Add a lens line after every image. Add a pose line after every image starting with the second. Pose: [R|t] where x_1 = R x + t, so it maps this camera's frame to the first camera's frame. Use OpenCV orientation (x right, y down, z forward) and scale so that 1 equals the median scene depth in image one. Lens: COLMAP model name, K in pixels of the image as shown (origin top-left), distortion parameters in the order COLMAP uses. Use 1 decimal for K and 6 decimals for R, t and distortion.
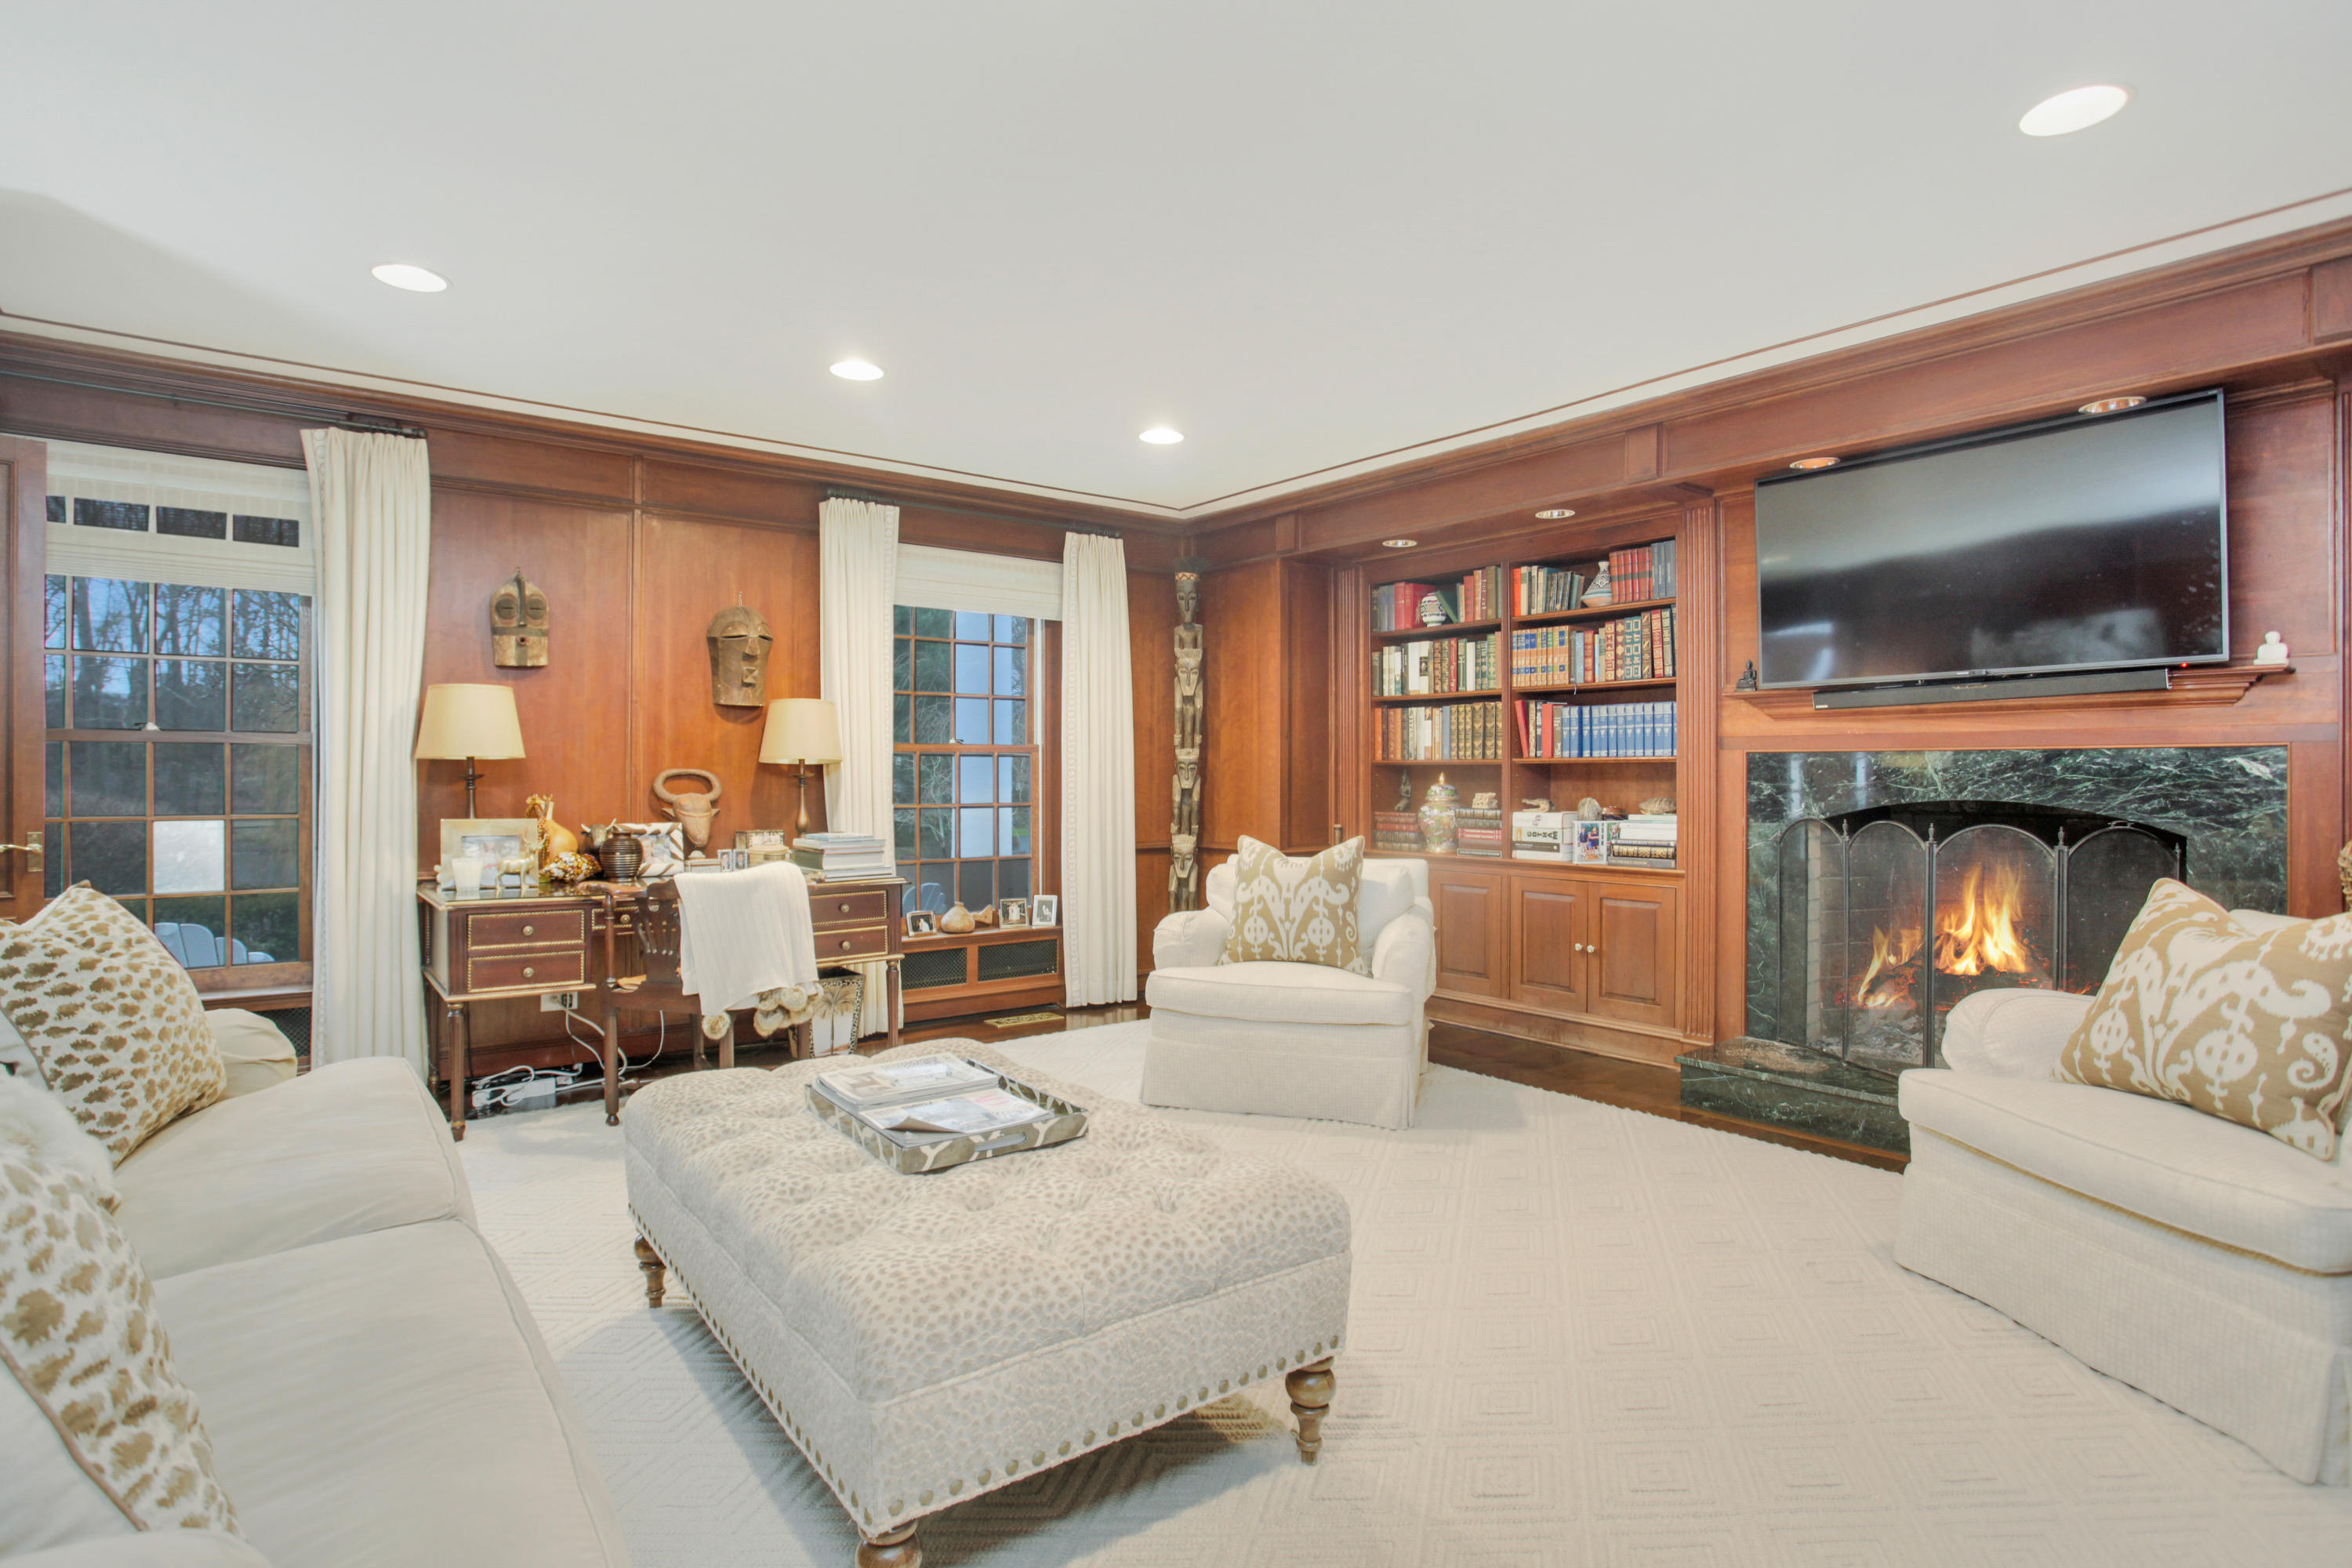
lens RADIAL K [[1245.3, 0, 1182.4], [0, 1245.3, 768.5], [0, 0, 1]] dist [-0.004852, -0.000226]
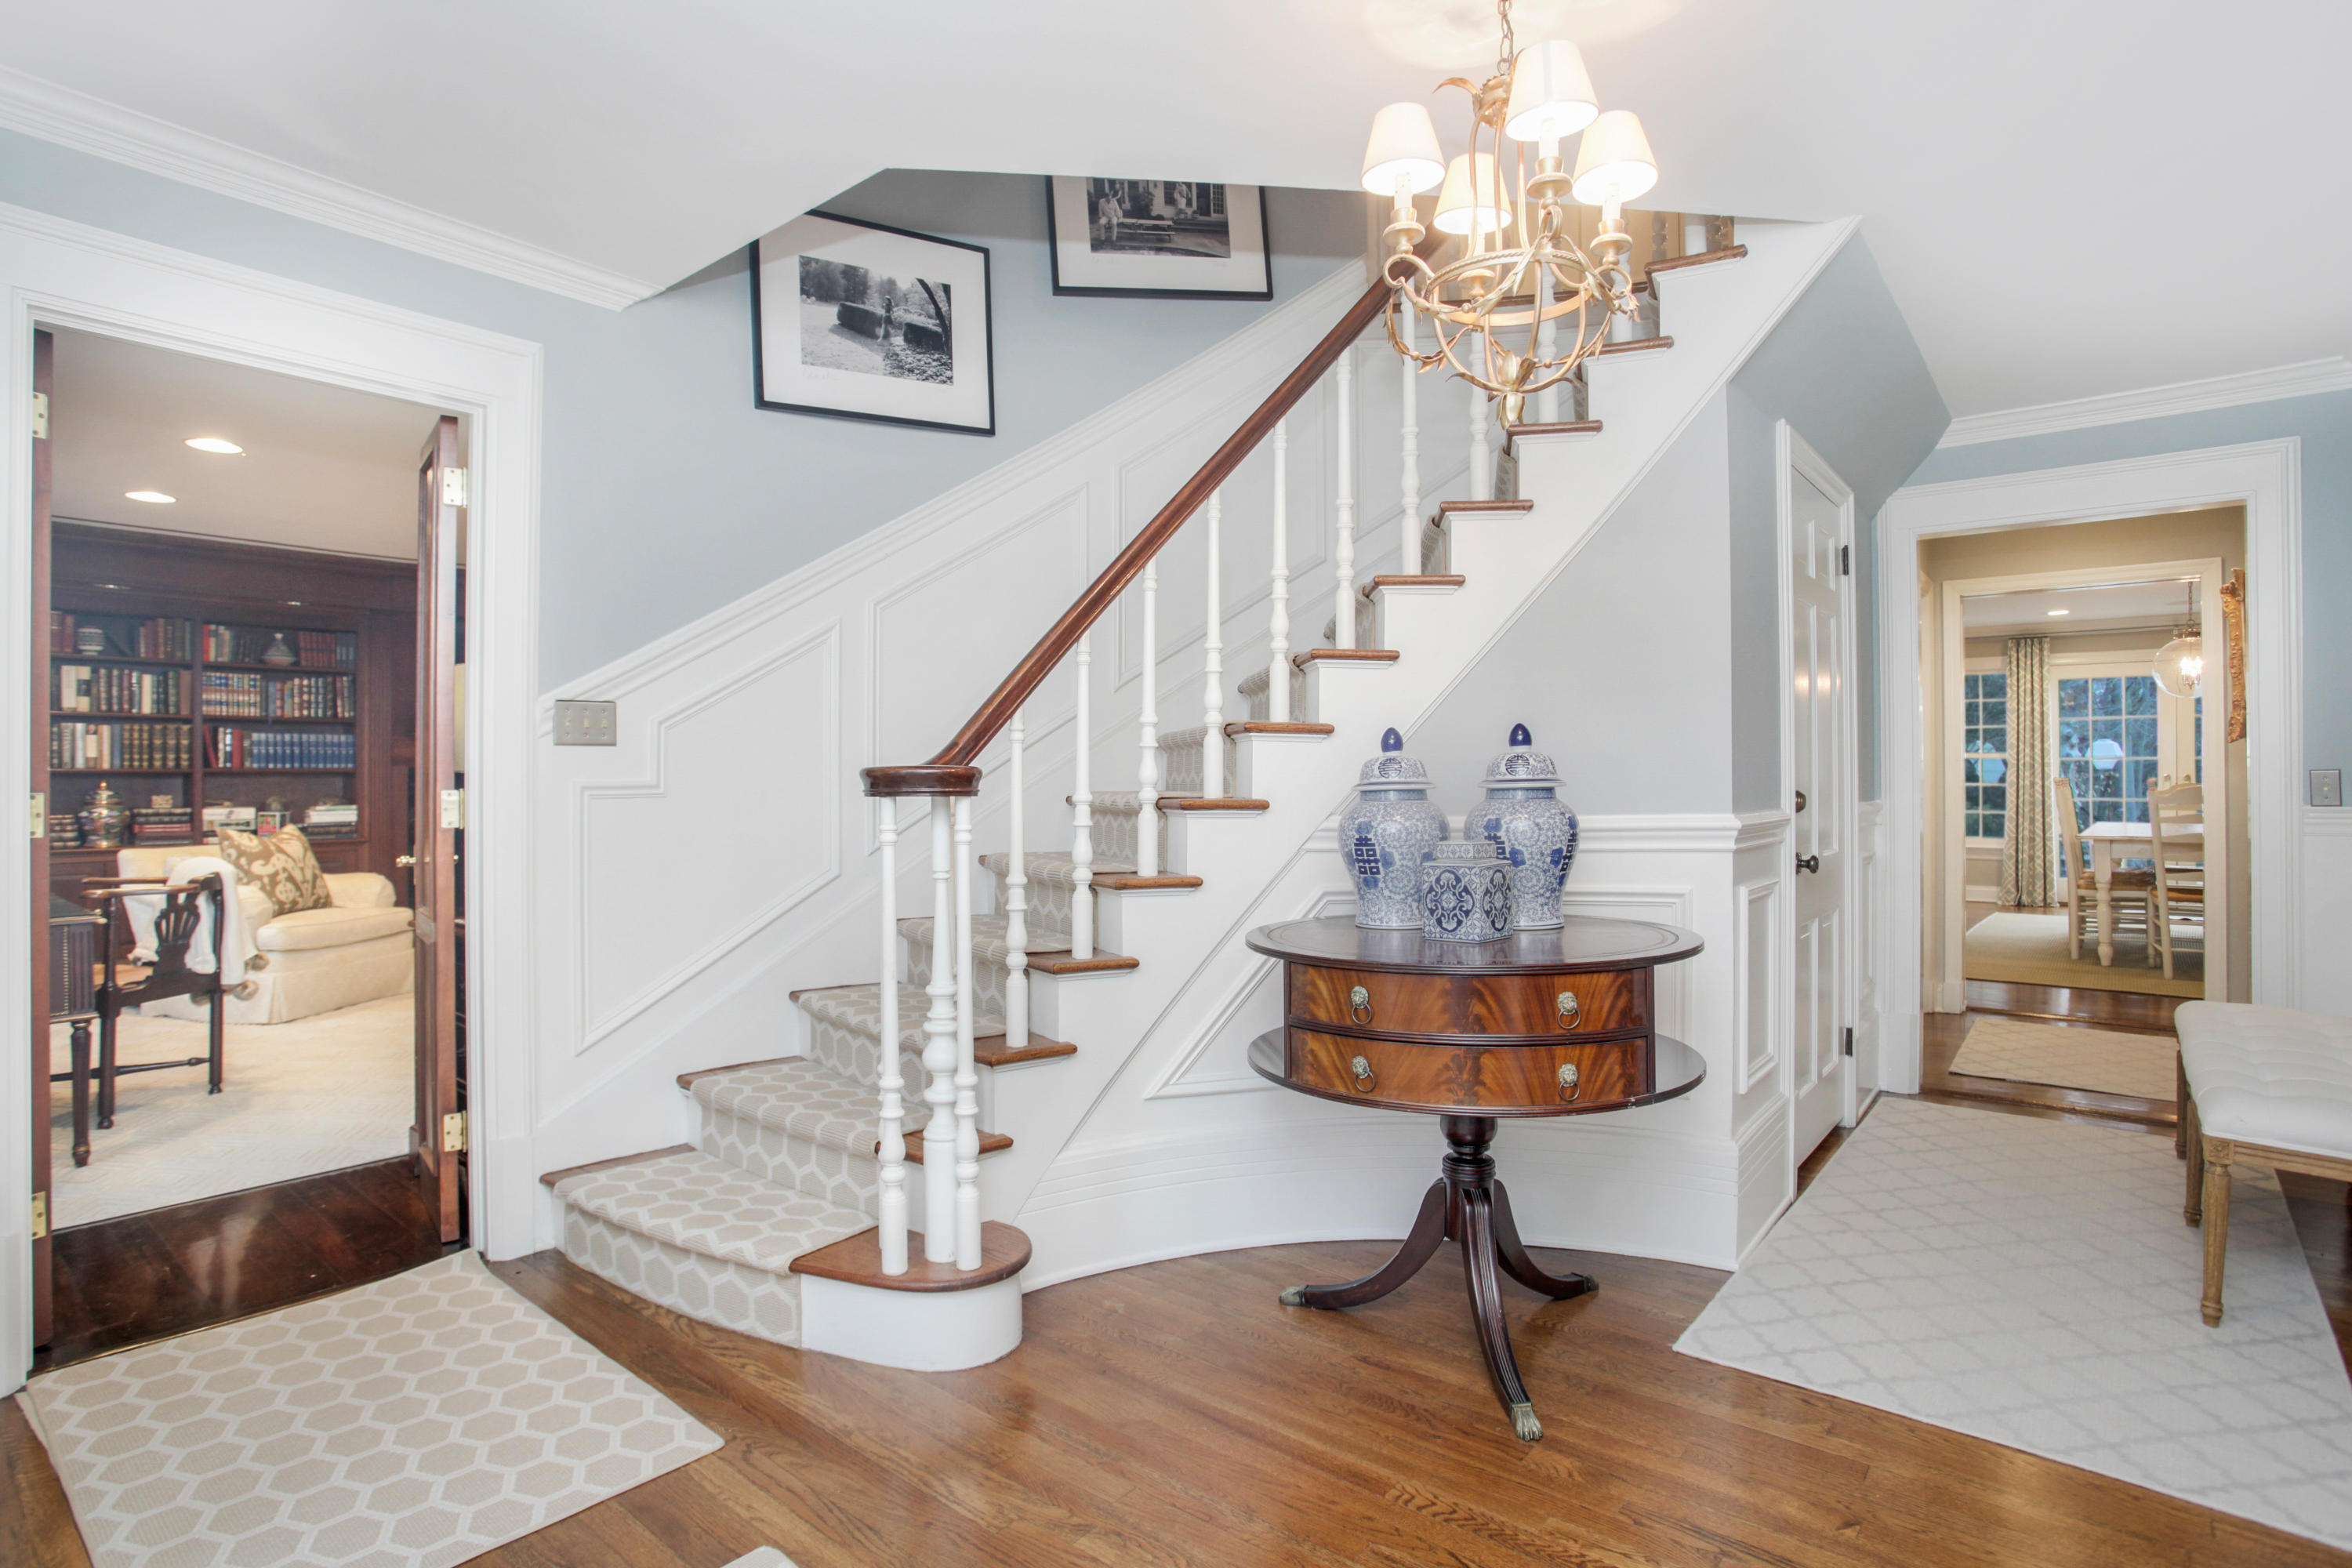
lens RADIAL K [[1245.3, 0, 1180.2], [0, 1245.3, 781.4], [0, 0, 1]] dist [-0.004852, -0.000226]
pose [[-0.186714, 0.000586, 0.982414, -1.224877], [-0.000307, 1.000000, -0.000654, 0.006174], [-0.982414, -0.000424, -0.186714, 0.229917]]
